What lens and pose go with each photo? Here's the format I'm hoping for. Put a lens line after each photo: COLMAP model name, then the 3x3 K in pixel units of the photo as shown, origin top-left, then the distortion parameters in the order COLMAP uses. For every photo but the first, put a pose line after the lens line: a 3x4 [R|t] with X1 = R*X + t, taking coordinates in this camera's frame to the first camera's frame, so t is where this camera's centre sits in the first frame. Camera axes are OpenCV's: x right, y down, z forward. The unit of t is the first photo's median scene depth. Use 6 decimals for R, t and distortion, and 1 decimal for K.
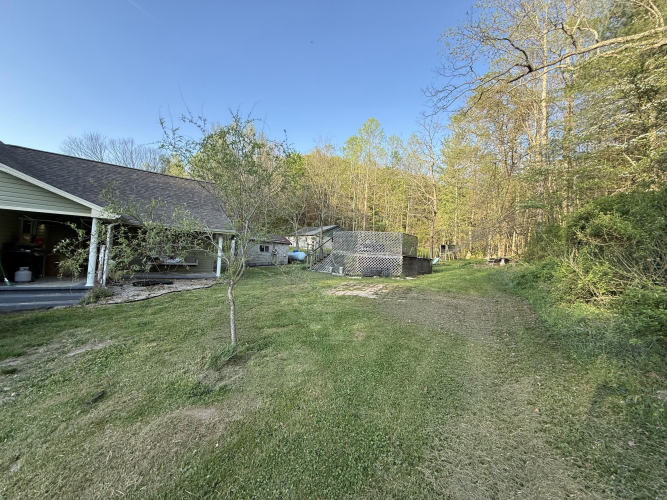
lens RADIAL K [[264.6, 0, 331.4], [0, 264.6, 247.9], [0, 0, 1]] dist [0.000625, -0.000227]
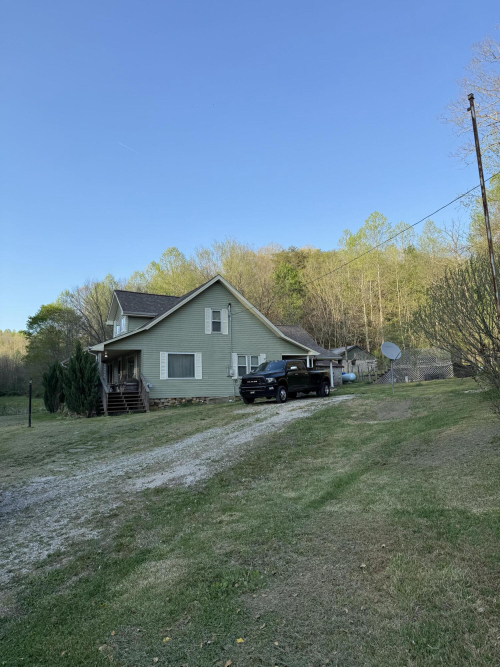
lens RADIAL K [[465.5, 0, 250.9], [0, 465.5, 341.4], [0, 0, 1]] dist [0.041342, -0.047998]
pose [[0.990958, -0.111891, -0.074040, -0.379049], [0.103915, 0.989134, -0.103995, 0.042244], [0.084872, 0.095361, 0.991818, -0.991780]]
